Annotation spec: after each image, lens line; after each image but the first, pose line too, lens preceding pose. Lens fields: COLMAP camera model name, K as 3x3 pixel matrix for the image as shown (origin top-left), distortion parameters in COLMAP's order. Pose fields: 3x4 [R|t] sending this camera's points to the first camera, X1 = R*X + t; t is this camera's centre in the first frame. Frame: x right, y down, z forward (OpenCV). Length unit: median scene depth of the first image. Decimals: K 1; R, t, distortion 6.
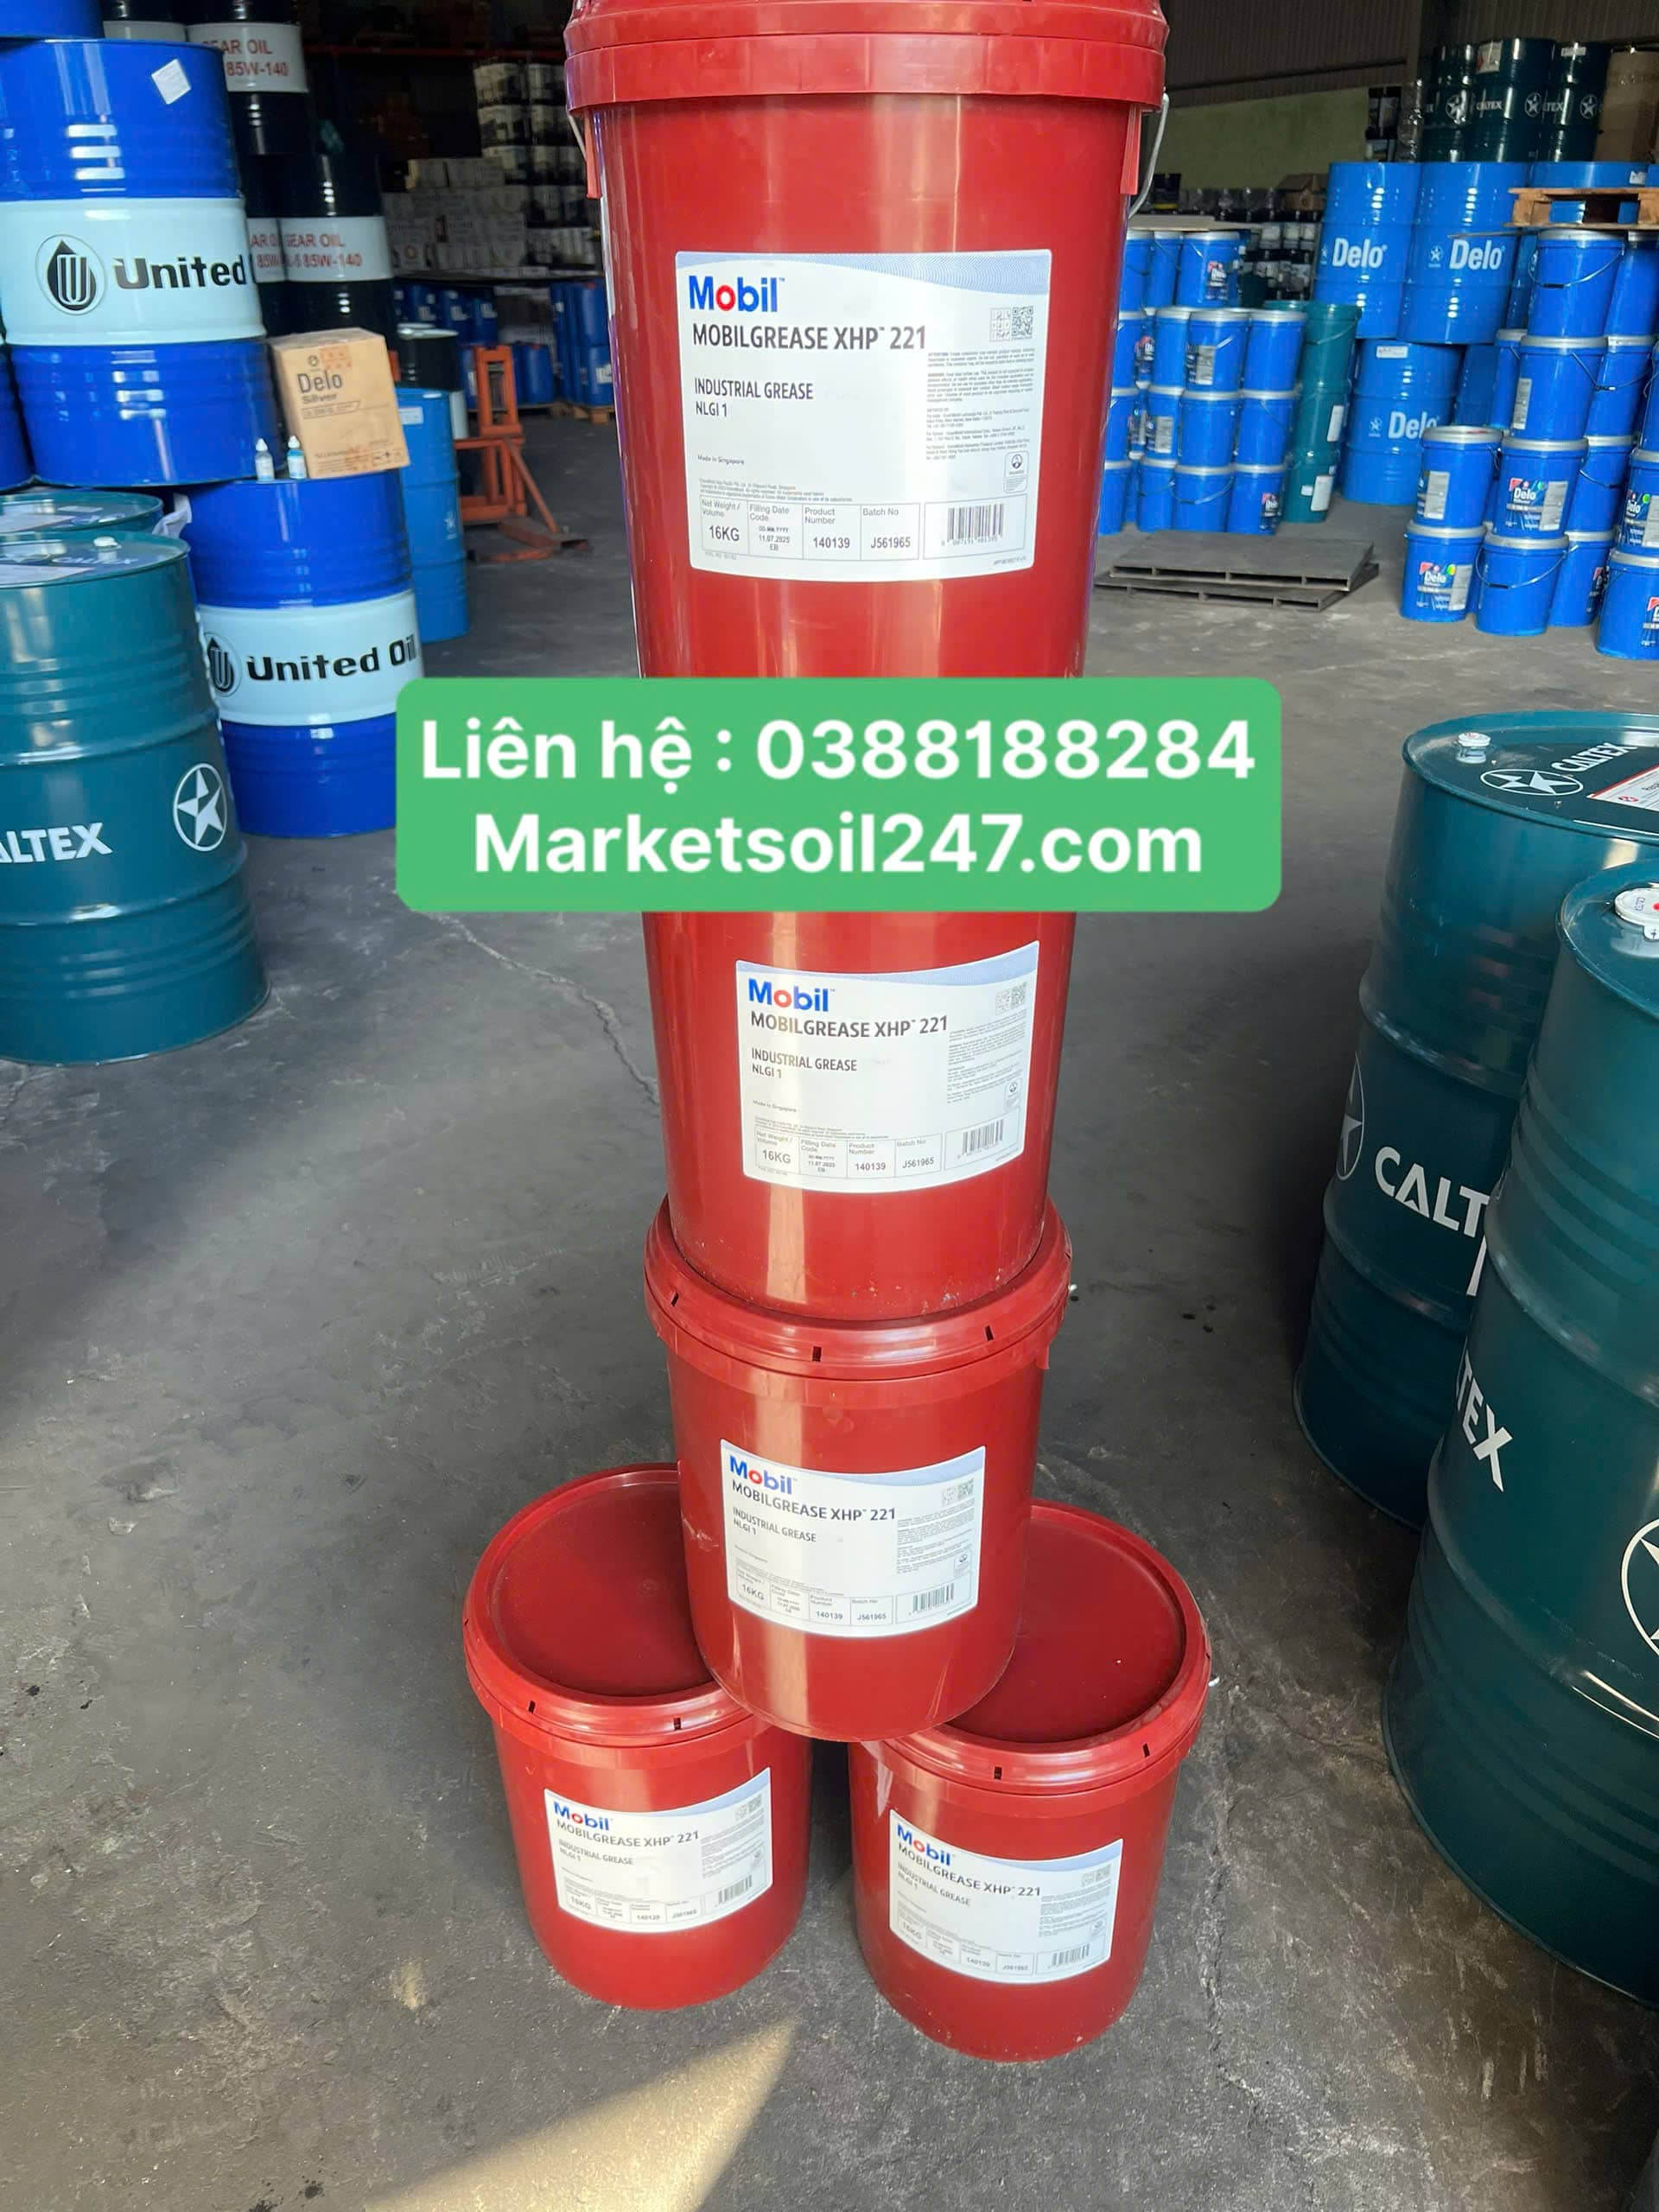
lens RADIAL K [[1671.1, 0, 825.6], [0, 1671.1, 1114.3], [0, 0, 1]] dist [0.044745, -0.058728]
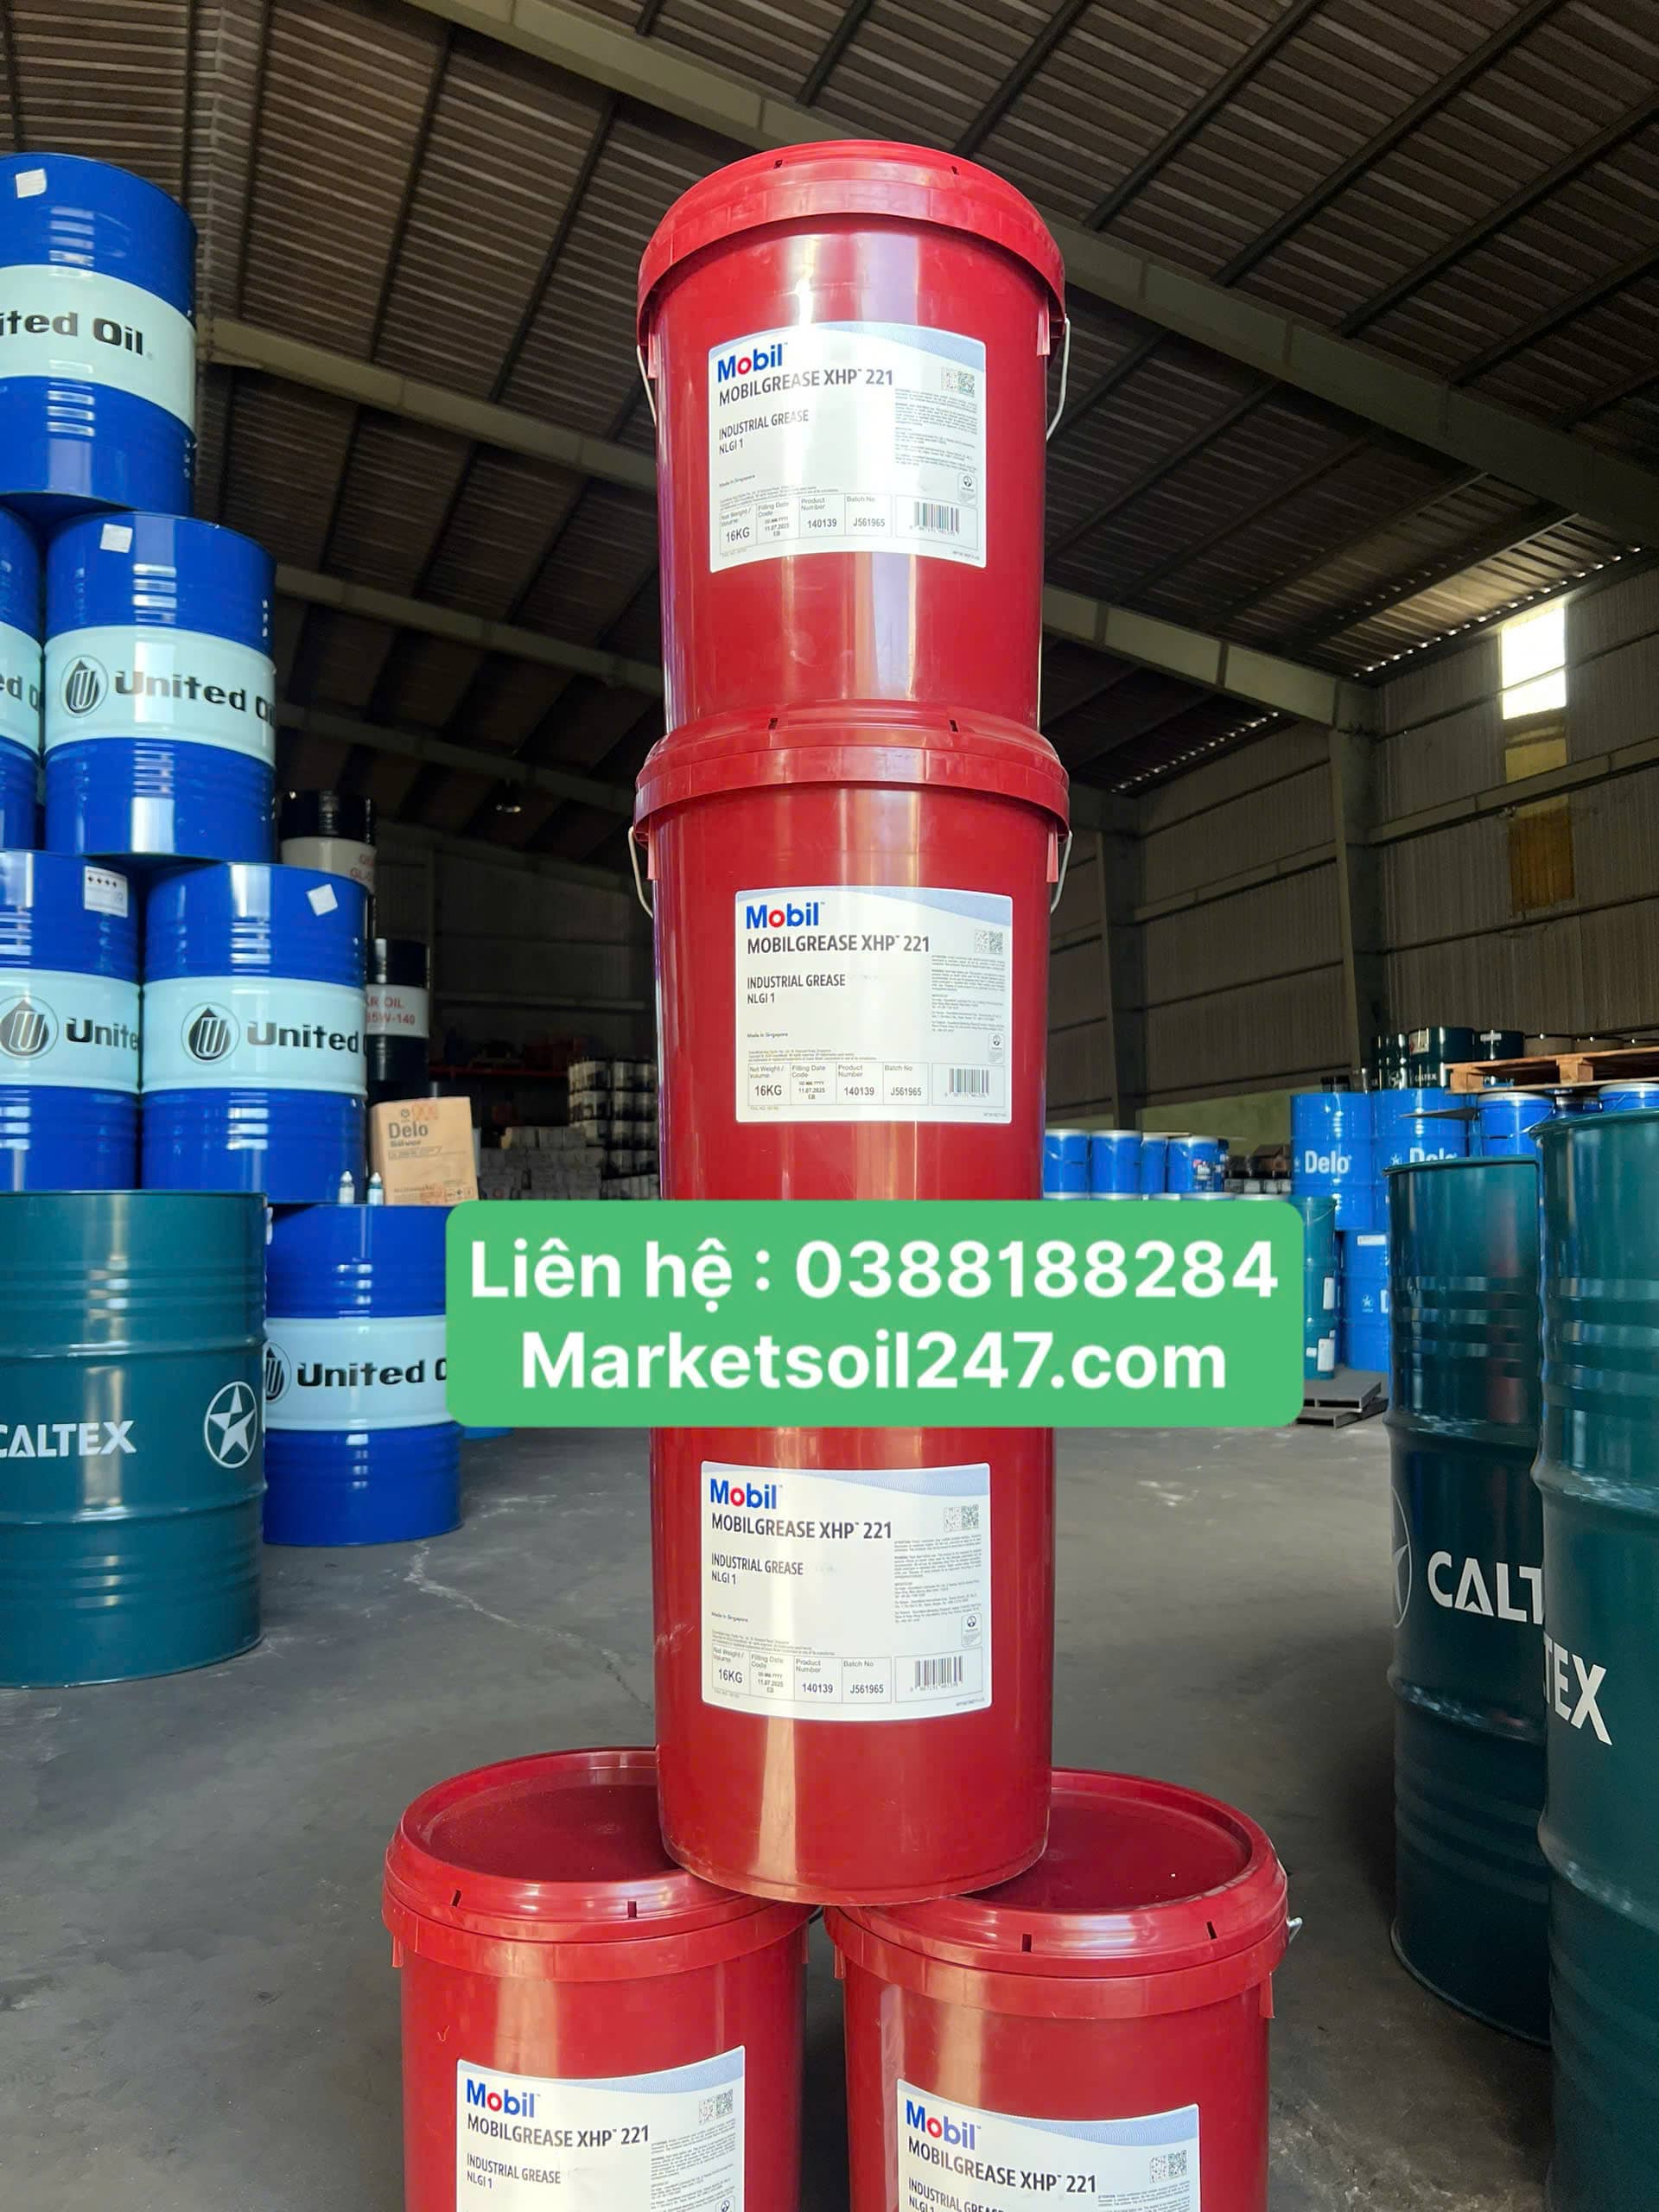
lens RADIAL K [[1671.1, 0, 833.9], [0, 1671.1, 1116.9], [0, 0, 1]] dist [0.044745, -0.058728]
pose [[0.999843, 0.001807, -0.017637, 0.008279], [-0.010732, 0.853521, -0.520948, 0.162181], [0.014112, 0.521056, 0.853406, 0.037541]]
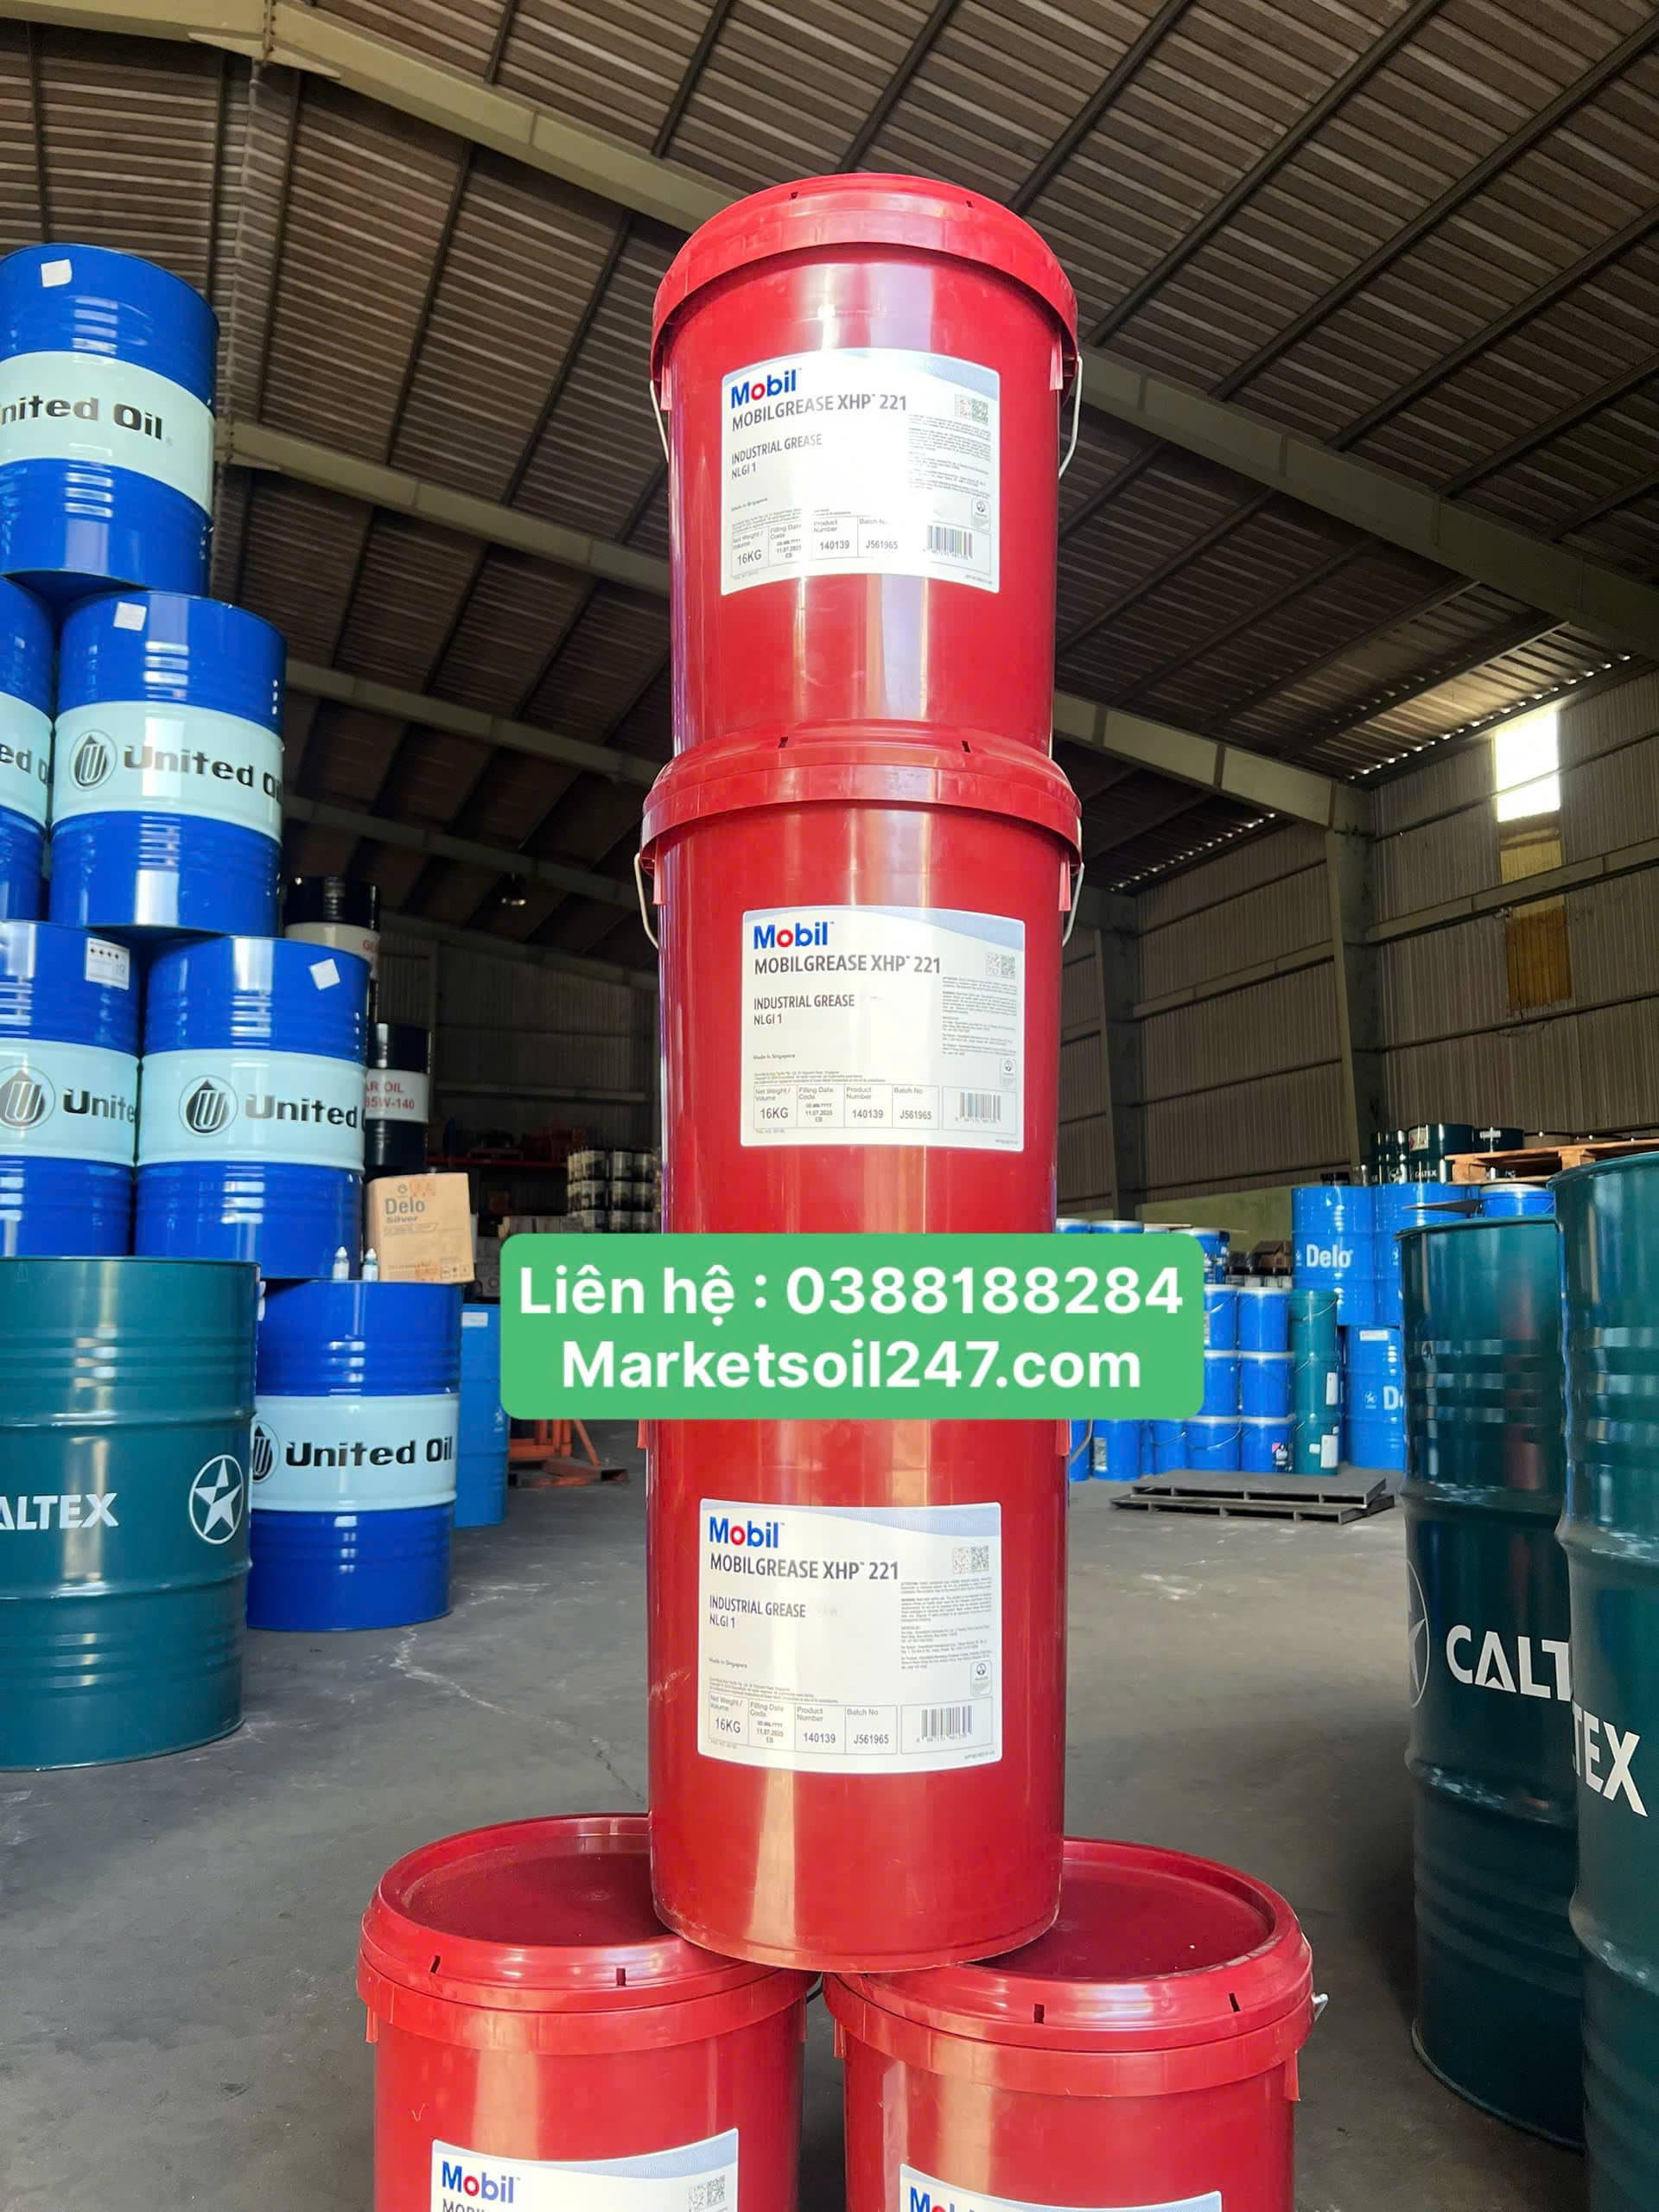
lens RADIAL K [[1671.1, 0, 837.5], [0, 1671.1, 1117.0], [0, 0, 1]] dist [0.044745, -0.058728]
pose [[0.999836, 0.009720, -0.015255, 0.006763], [-0.016671, 0.822438, -0.568610, 0.168239], [0.007019, 0.568771, 0.822466, 0.050659]]
